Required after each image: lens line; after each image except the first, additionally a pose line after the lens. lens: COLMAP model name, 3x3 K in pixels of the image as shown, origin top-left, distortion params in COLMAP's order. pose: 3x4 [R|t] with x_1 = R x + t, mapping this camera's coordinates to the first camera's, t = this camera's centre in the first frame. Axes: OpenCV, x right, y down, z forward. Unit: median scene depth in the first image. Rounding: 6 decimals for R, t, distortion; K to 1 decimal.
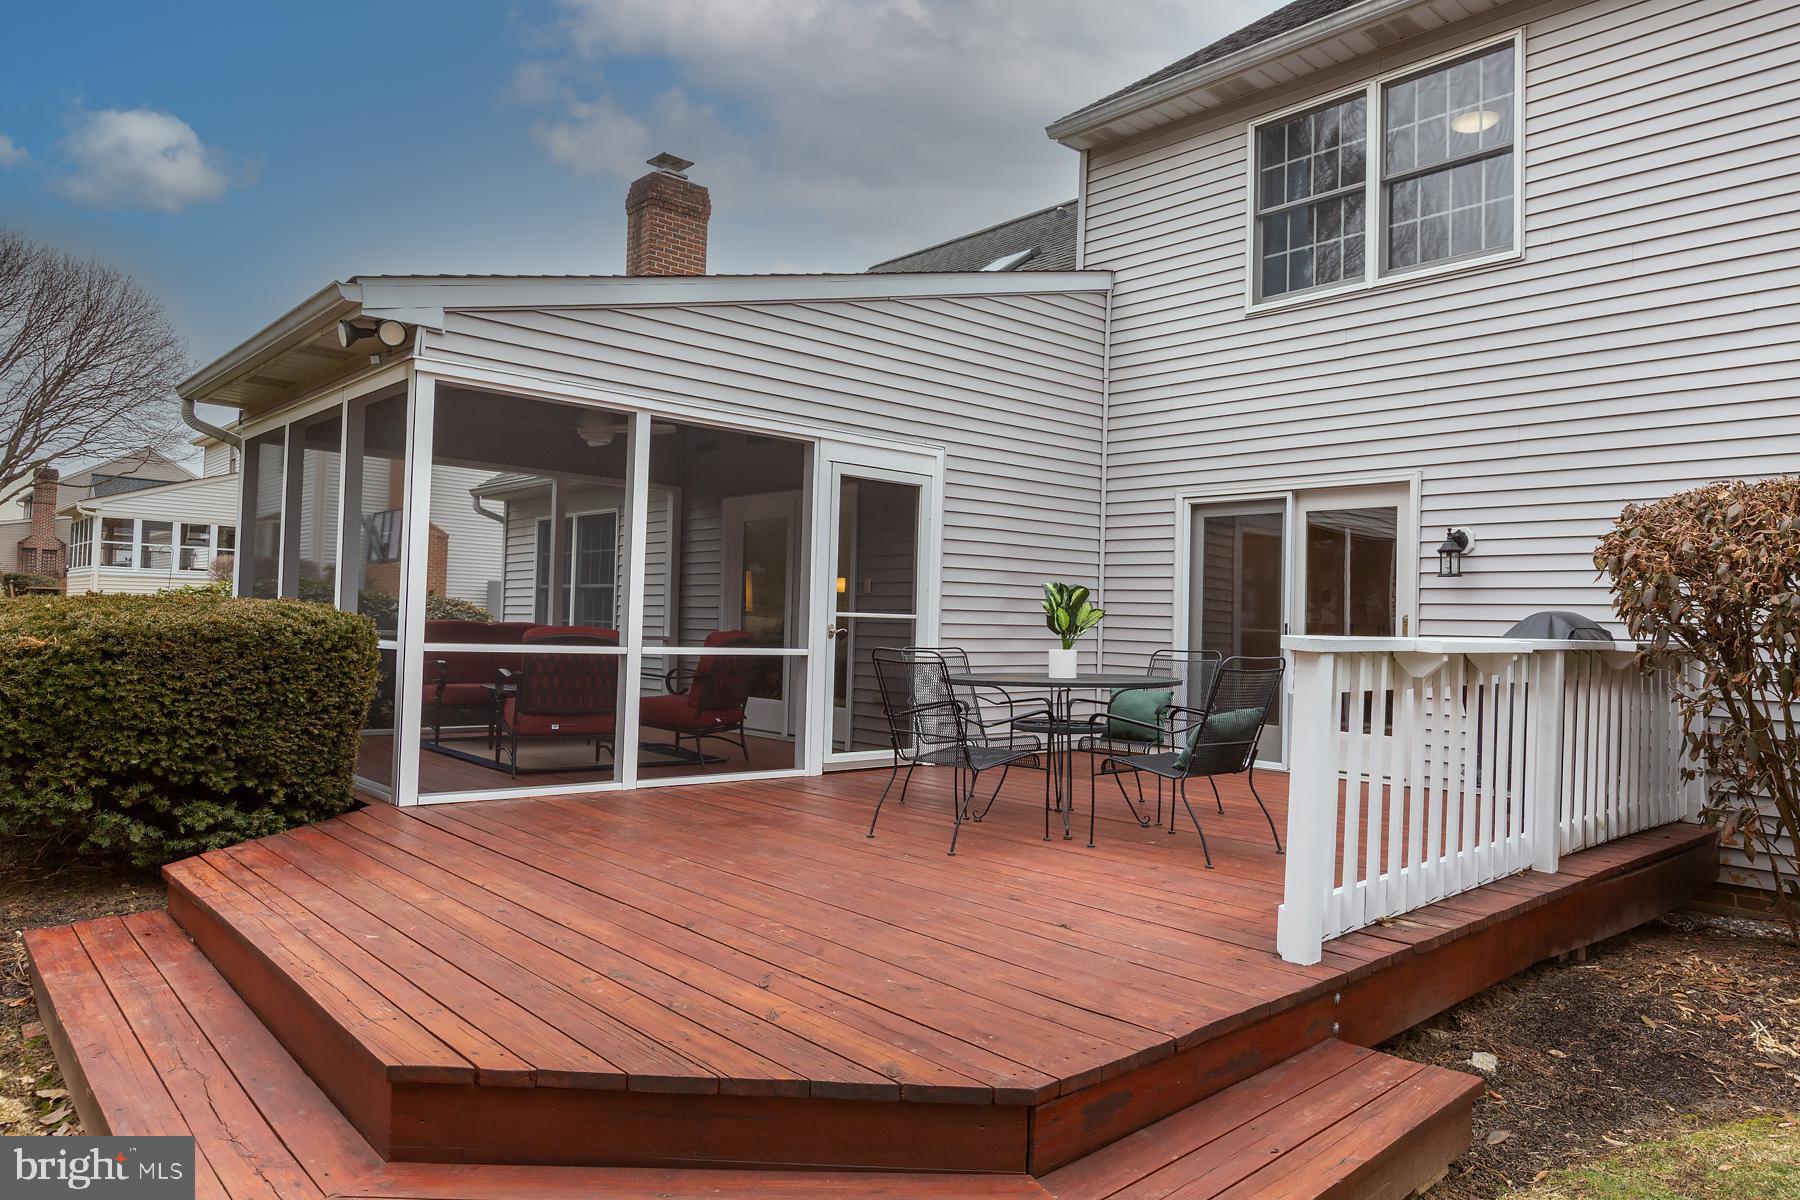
lens RADIAL K [[1145.6, 0, 908.1], [0, 1145.6, 597.6], [0, 0, 1]] dist [0.001317, -0.000053]
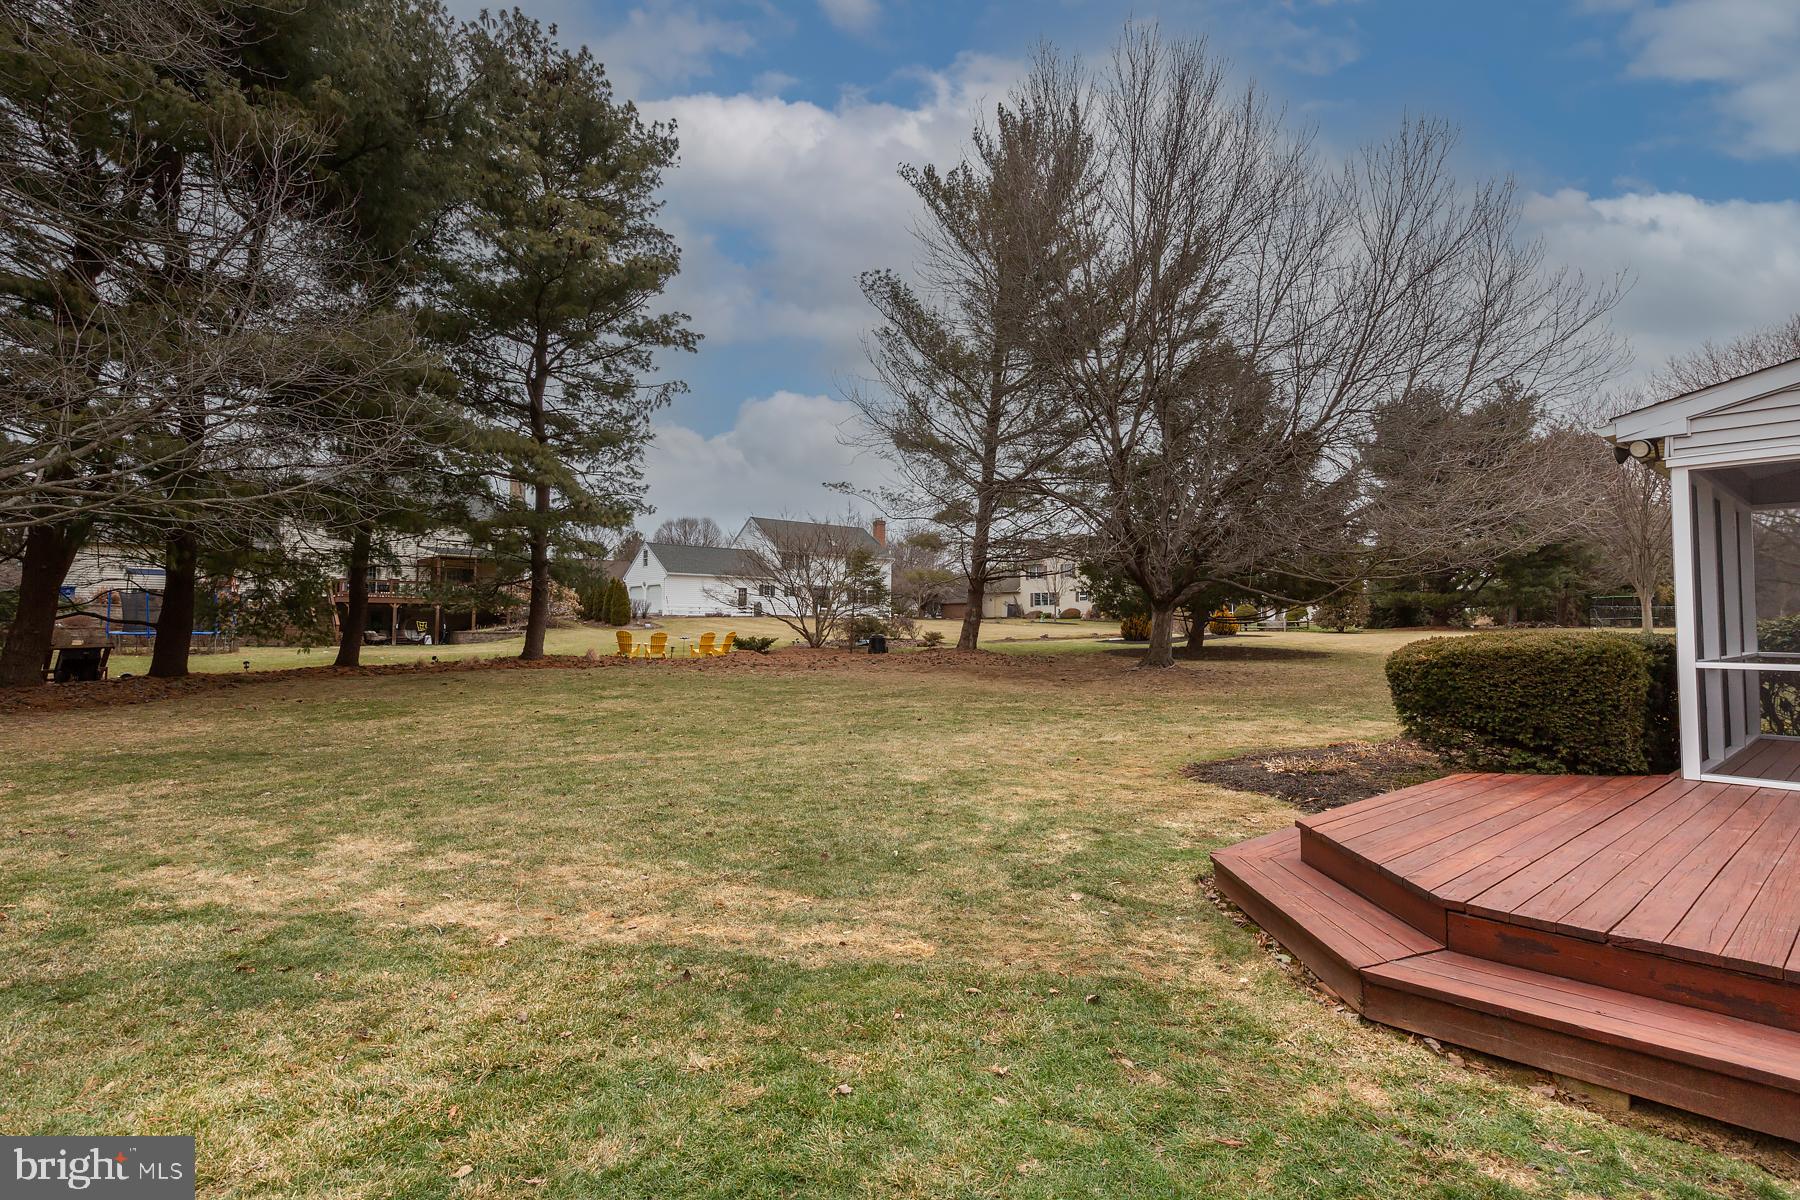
lens RADIAL K [[895.5, 0, 897.2], [0, 895.5, 596.4], [0, 0, 1]] dist [-0.000790, -0.000306]
pose [[-0.025296, -0.063022, -0.997691, 0.691359], [0.023507, 0.997697, -0.063619, 0.007440], [0.999404, -0.025062, -0.023756, 0.074898]]
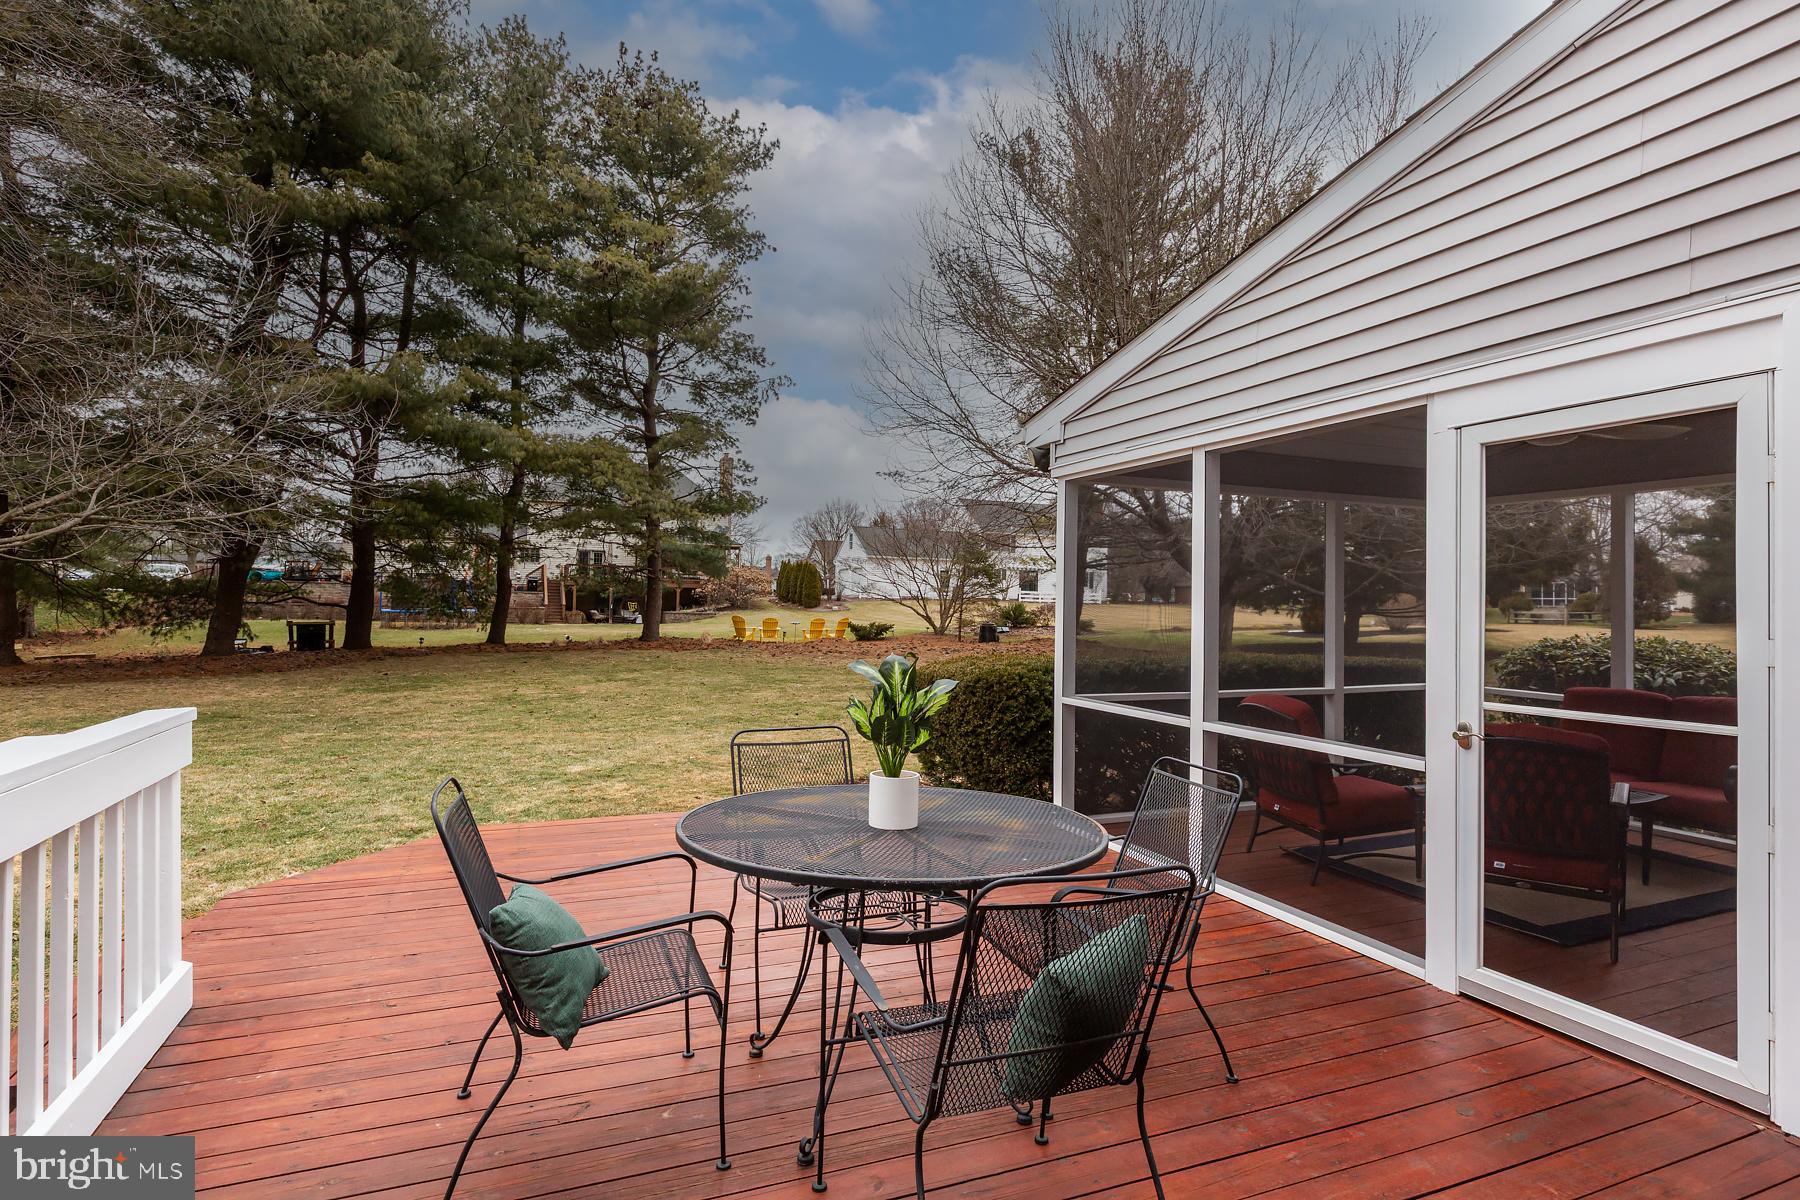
lens RADIAL K [[923.2, 0, 909.8], [0, 923.2, 601.0], [0, 0, 1]] dist [-0.001743, -0.000200]
pose [[-0.323767, -0.036690, -0.945425, 0.581076], [0.001811, 0.999222, -0.039398, -0.024508], [0.946135, -0.014468, -0.323448, 1.189715]]
